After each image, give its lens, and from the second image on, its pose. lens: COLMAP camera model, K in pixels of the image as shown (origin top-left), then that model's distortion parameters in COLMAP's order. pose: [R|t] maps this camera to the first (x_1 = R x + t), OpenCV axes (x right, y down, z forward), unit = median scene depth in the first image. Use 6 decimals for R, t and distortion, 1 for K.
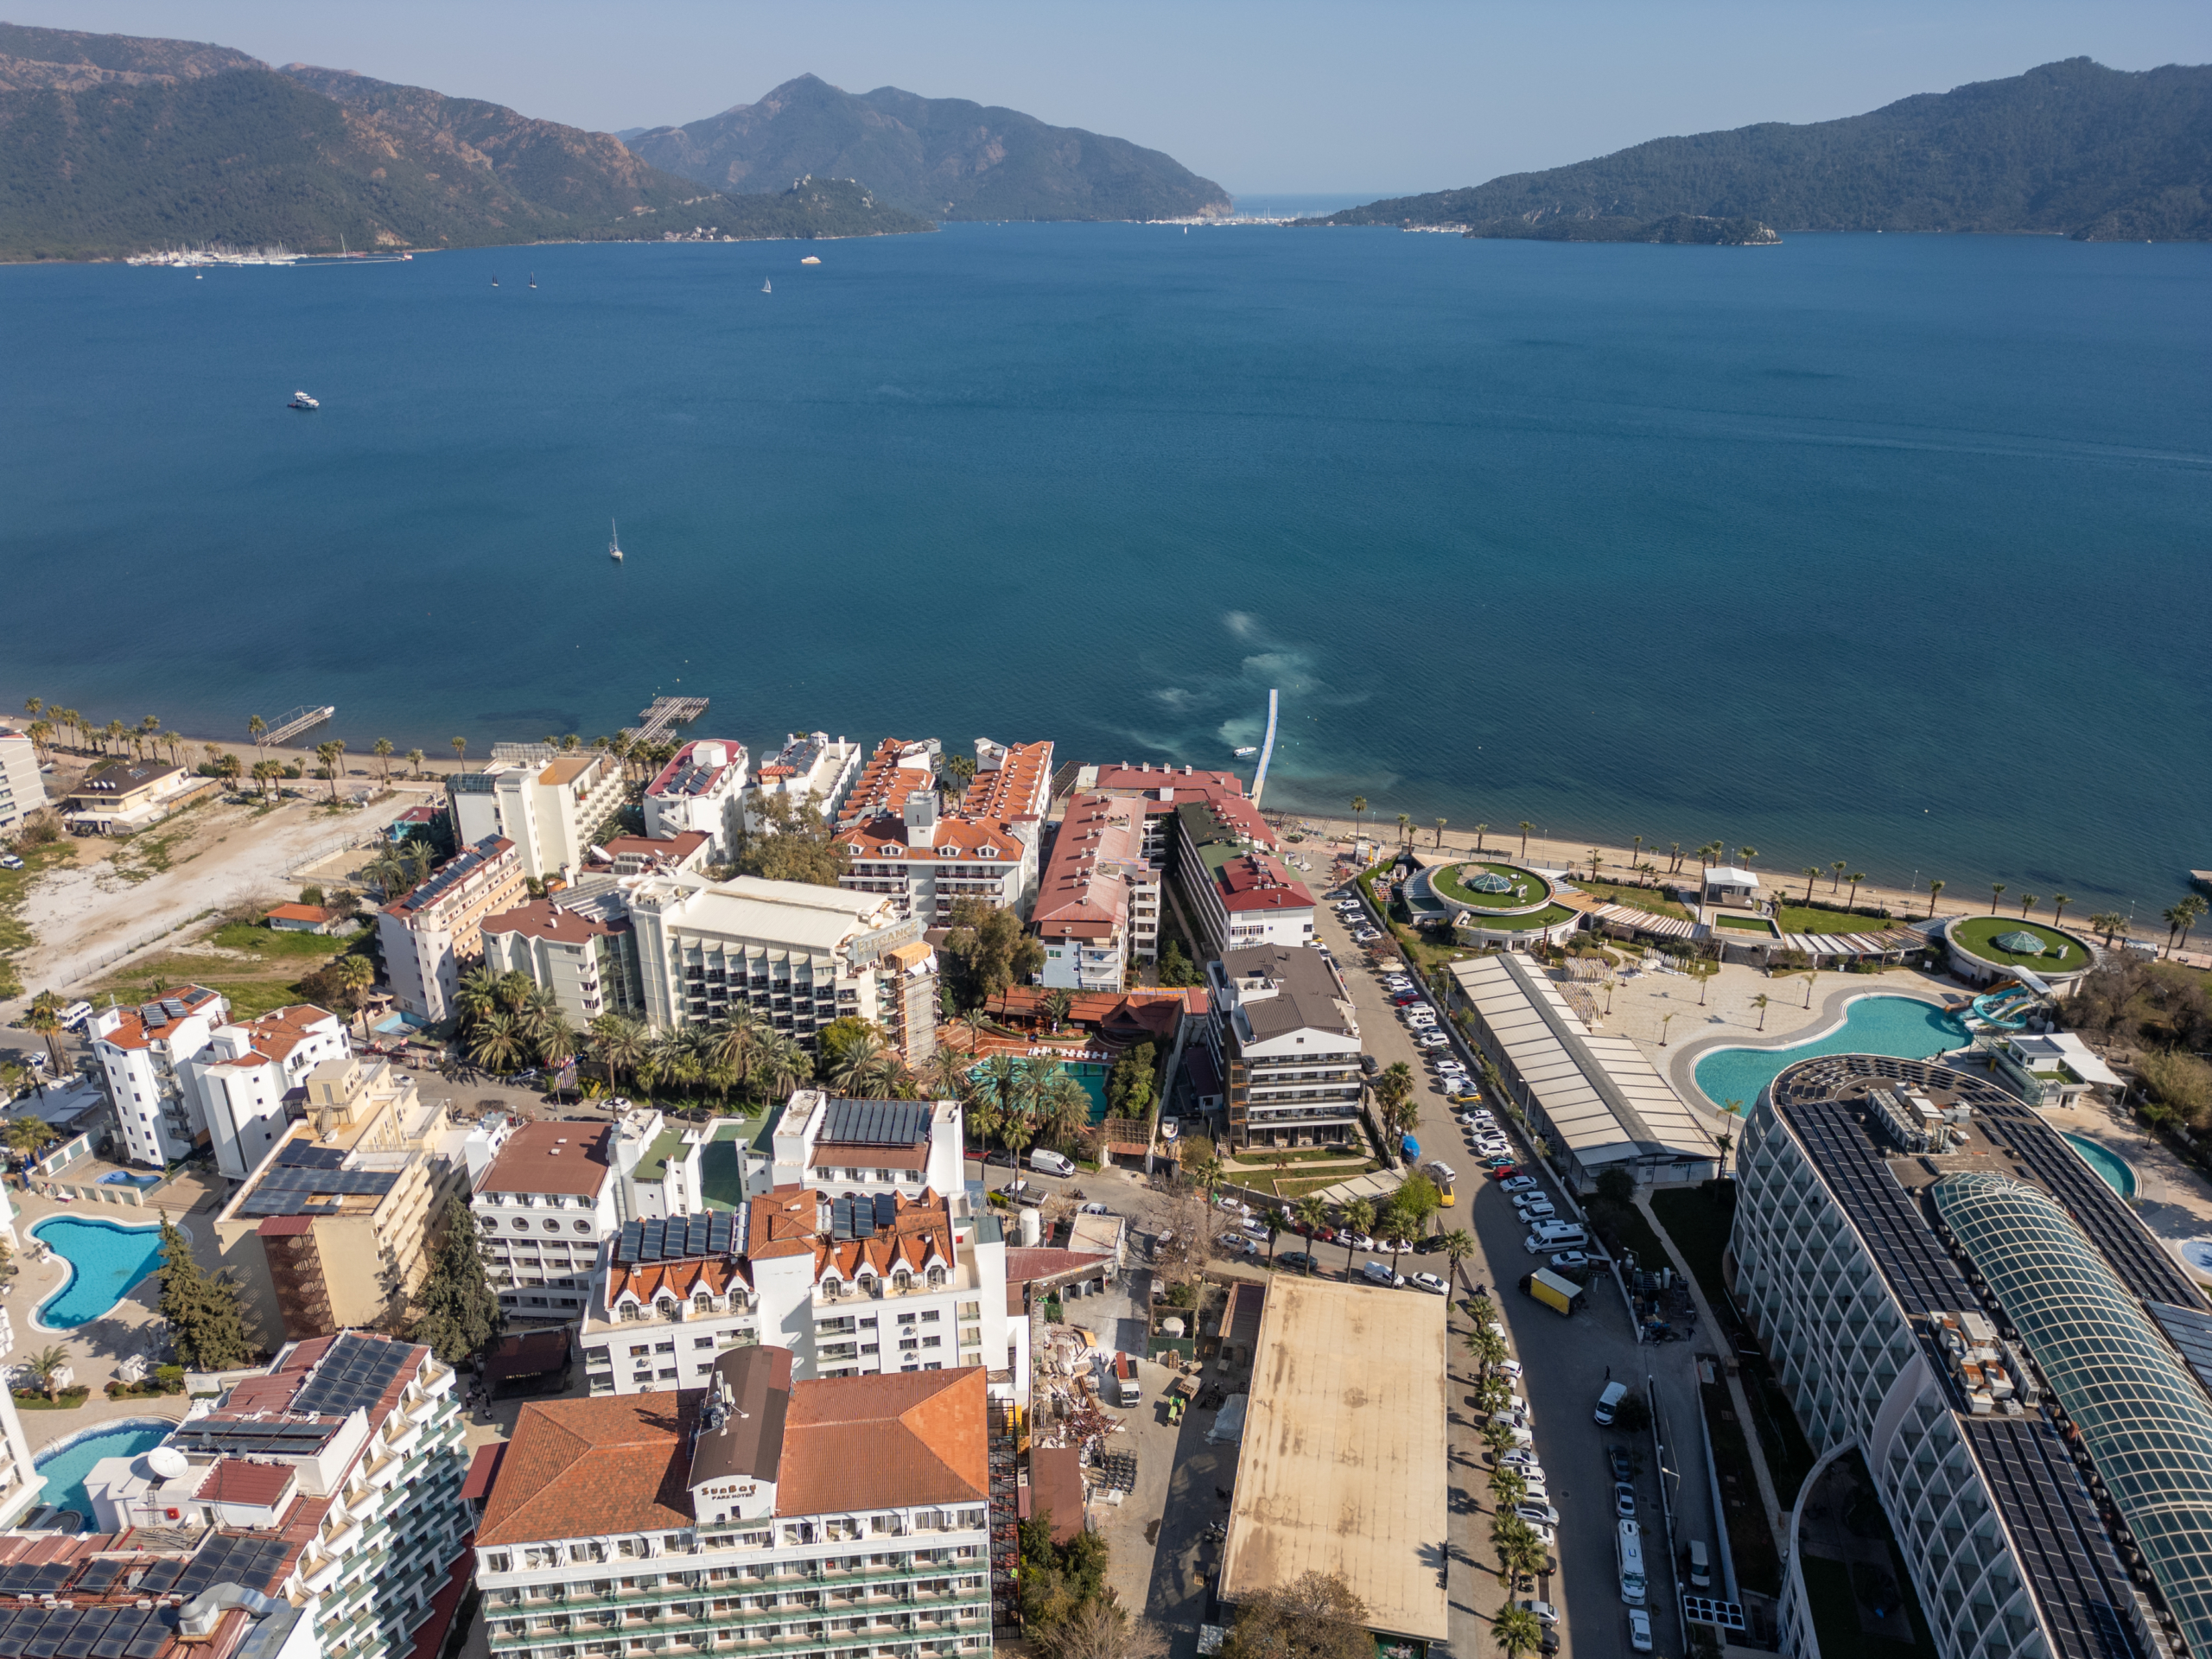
lens RADIAL K [[1550.9, 0, 1104.5], [0, 1550.9, 831.6], [0, 0, 1]] dist [0.071788, -0.064061]
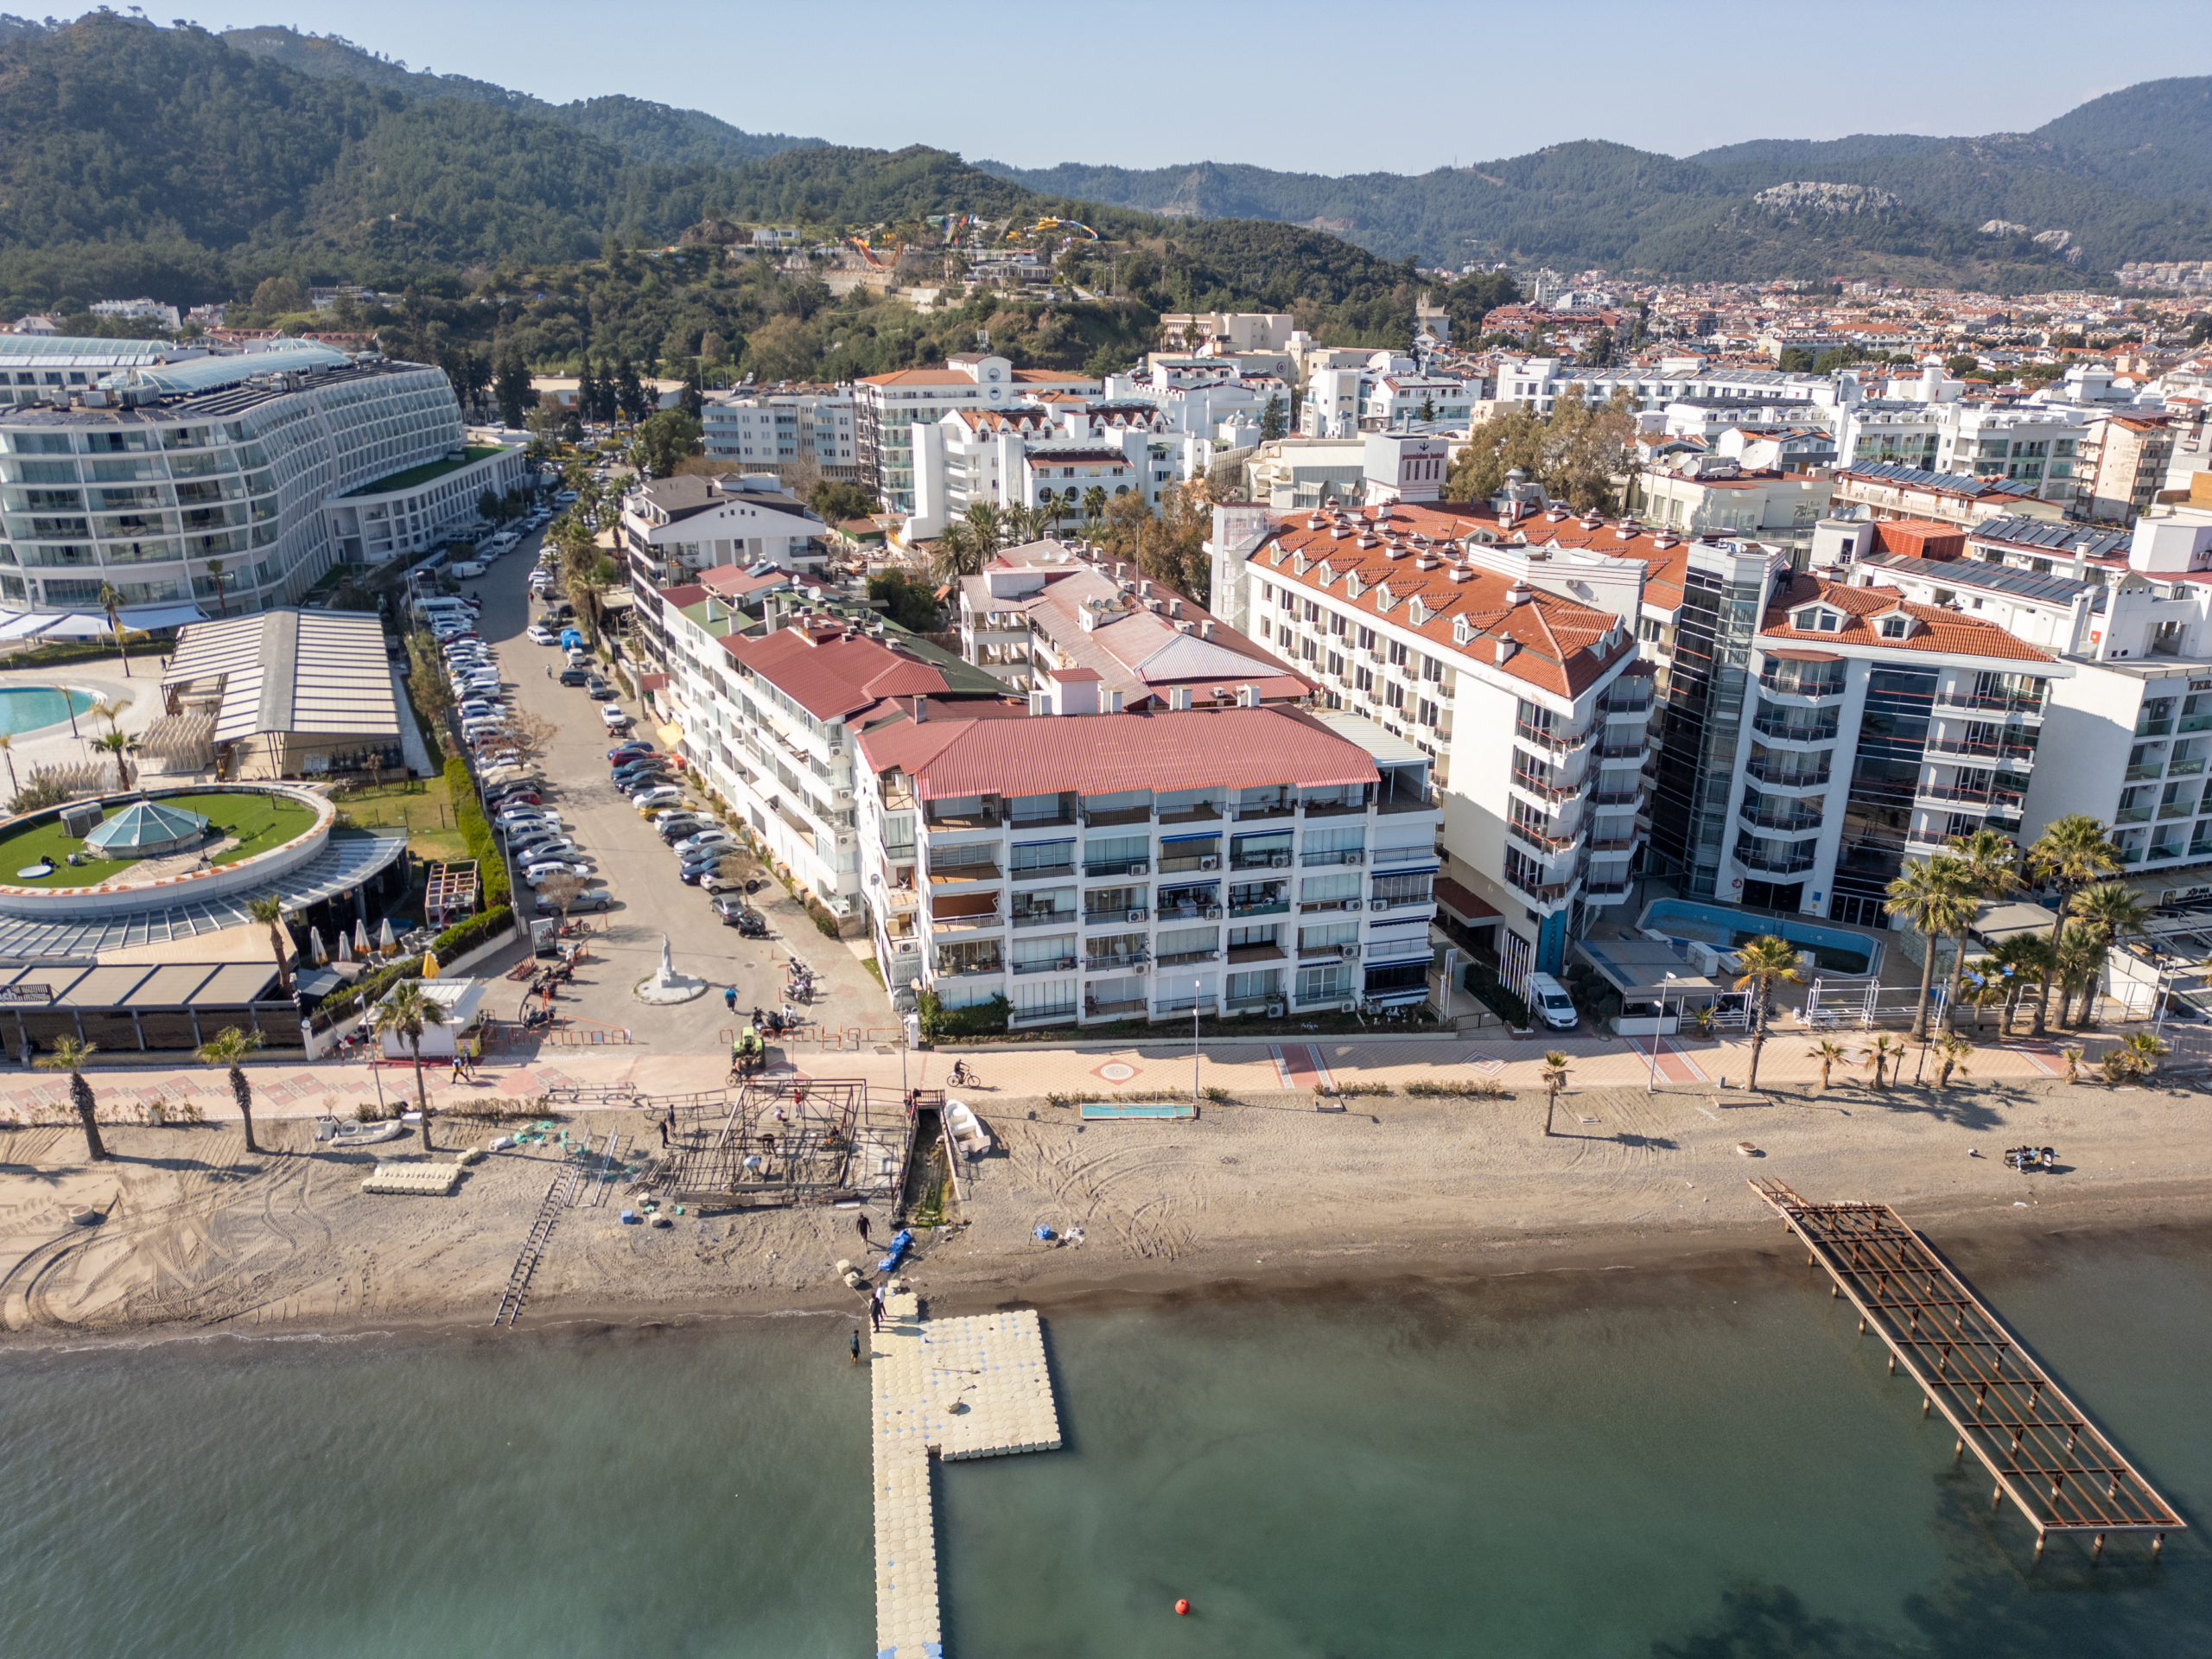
lens RADIAL K [[1546.9, 0, 1100.8], [0, 1546.9, 827.0], [0, 0, 1]] dist [0.094191, -0.098943]
pose [[-0.944412, 0.107749, -0.310606, 0.011299], [-0.125835, 0.754357, 0.644291, -0.017621], [0.303730, 0.647561, -0.698865, 0.099230]]
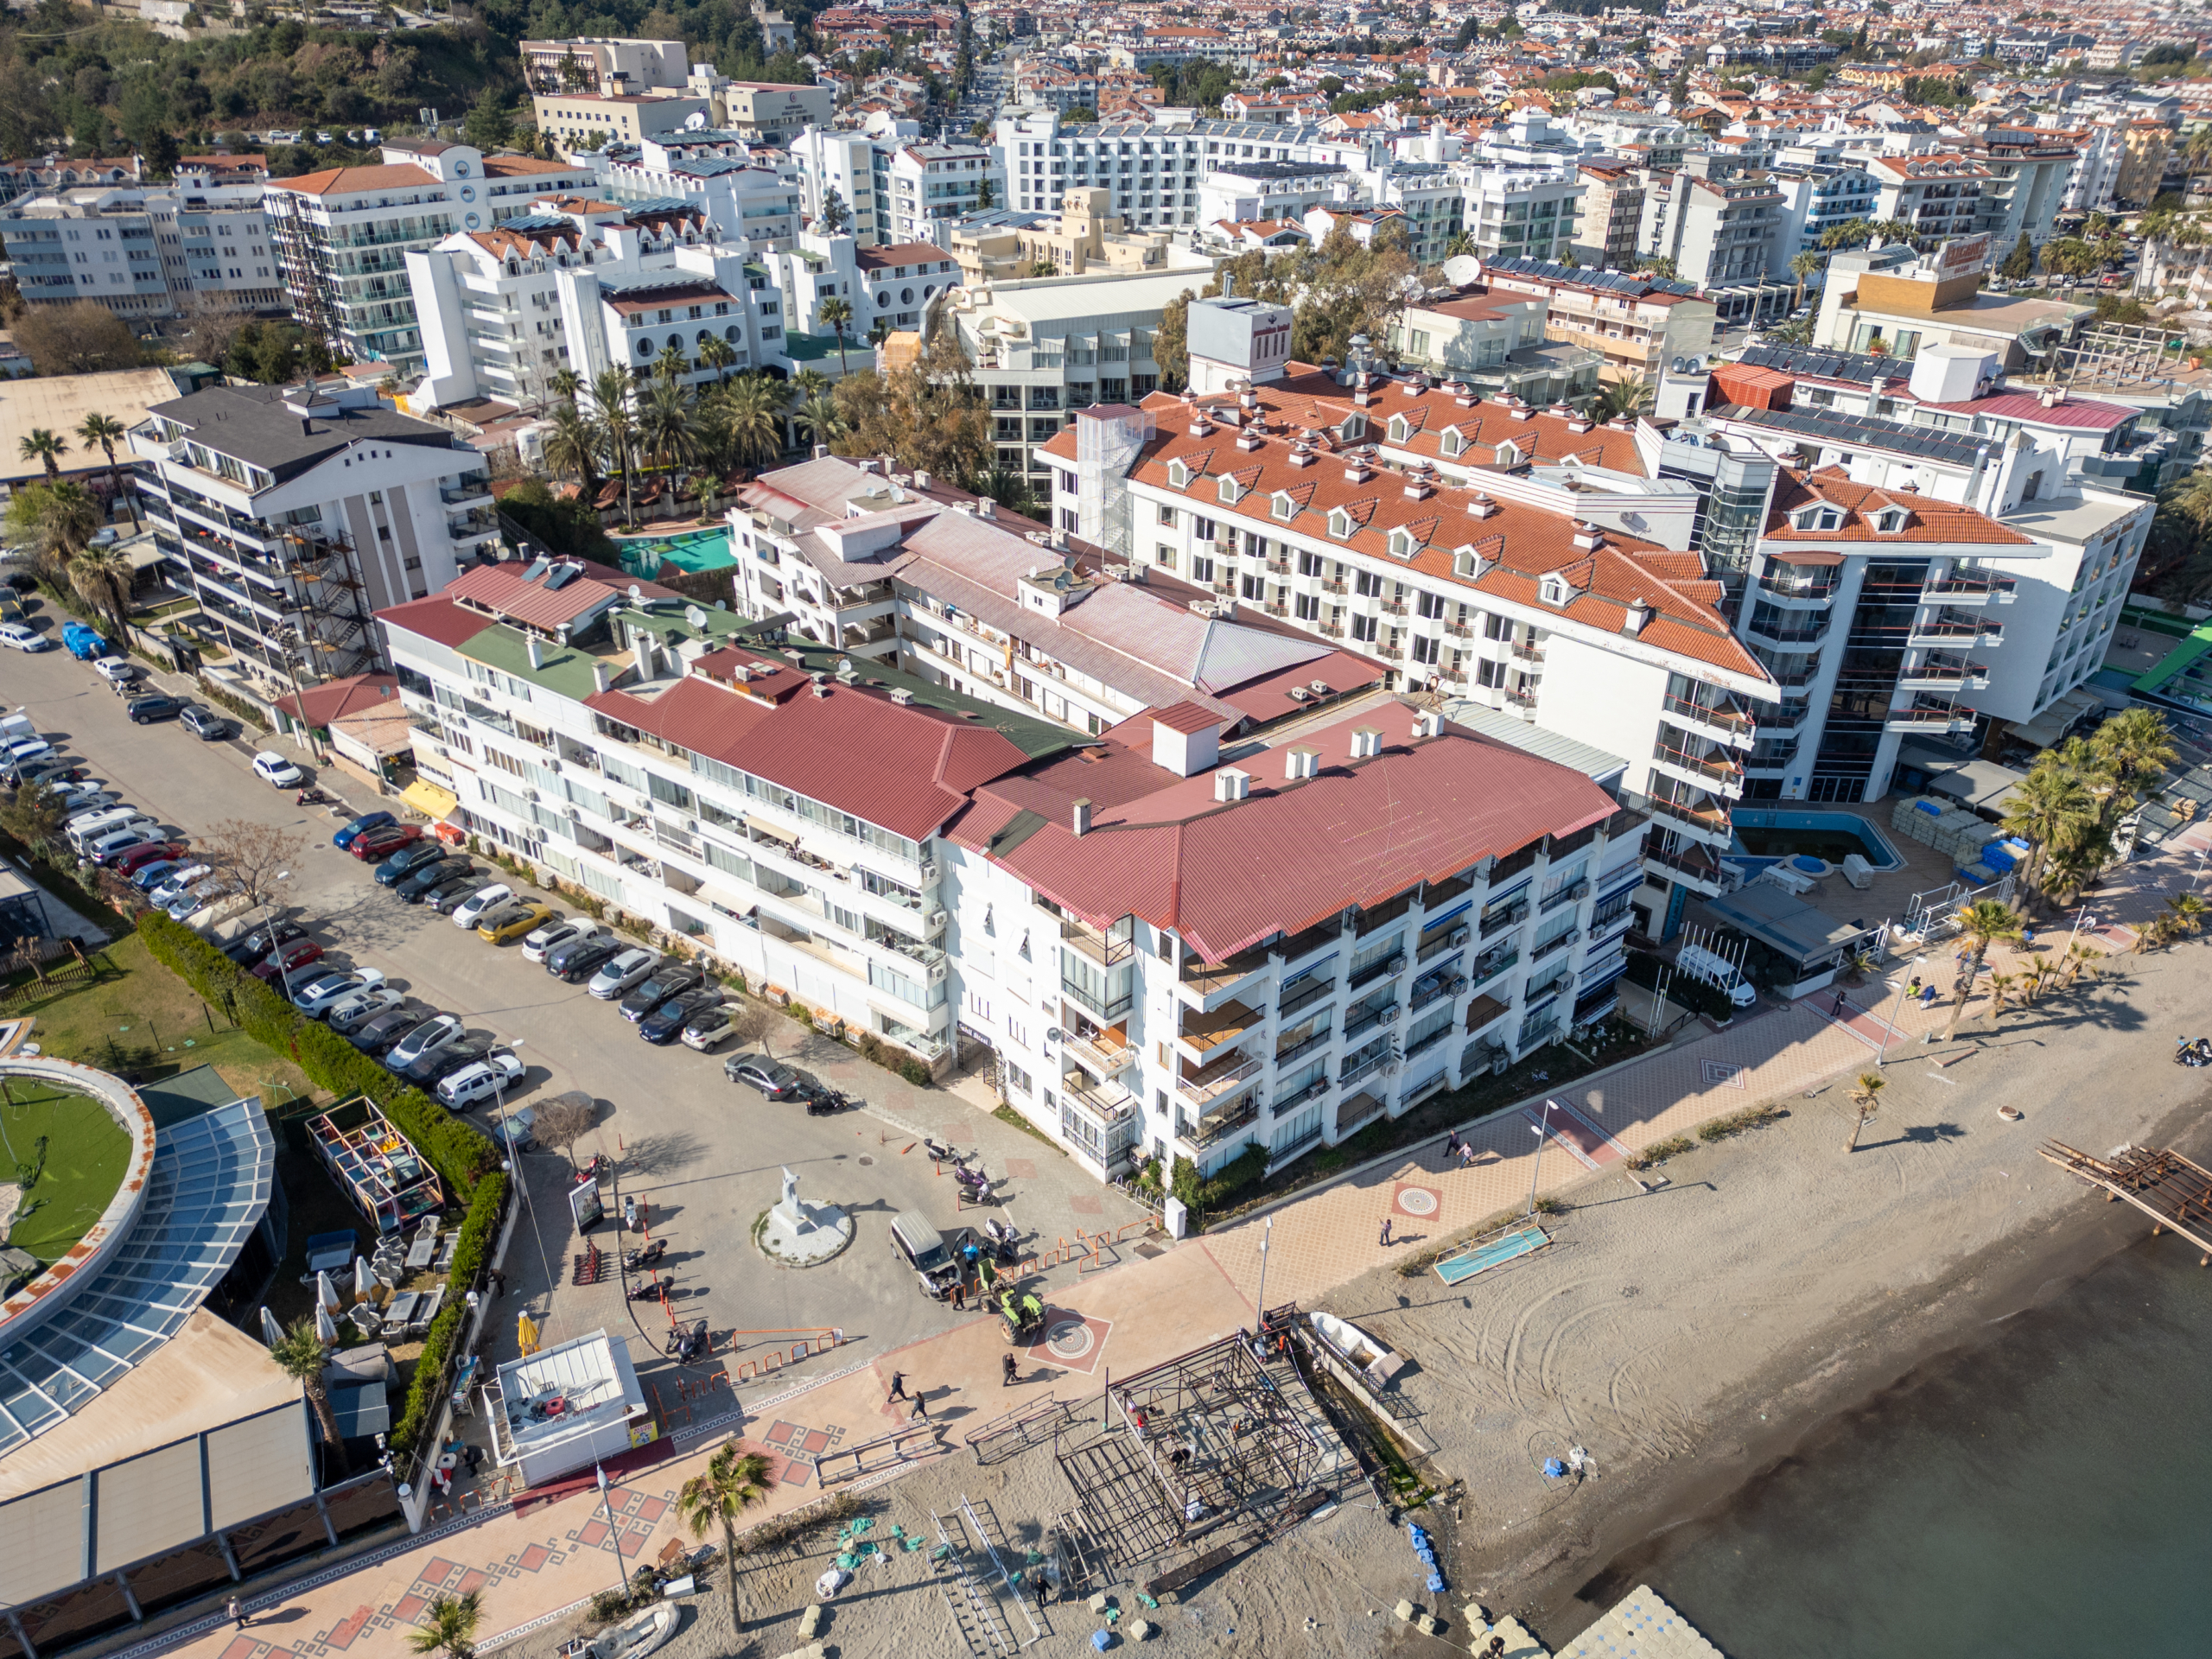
lens RADIAL K [[1546.9, 0, 1100.8], [0, 1546.9, 827.0], [0, 0, 1]] dist [0.094191, -0.098943]
pose [[-0.712856, 0.339777, -0.613504, 0.017936], [-0.268899, 0.675516, 0.686565, -0.015992], [0.647711, 0.654393, -0.390180, 0.087544]]
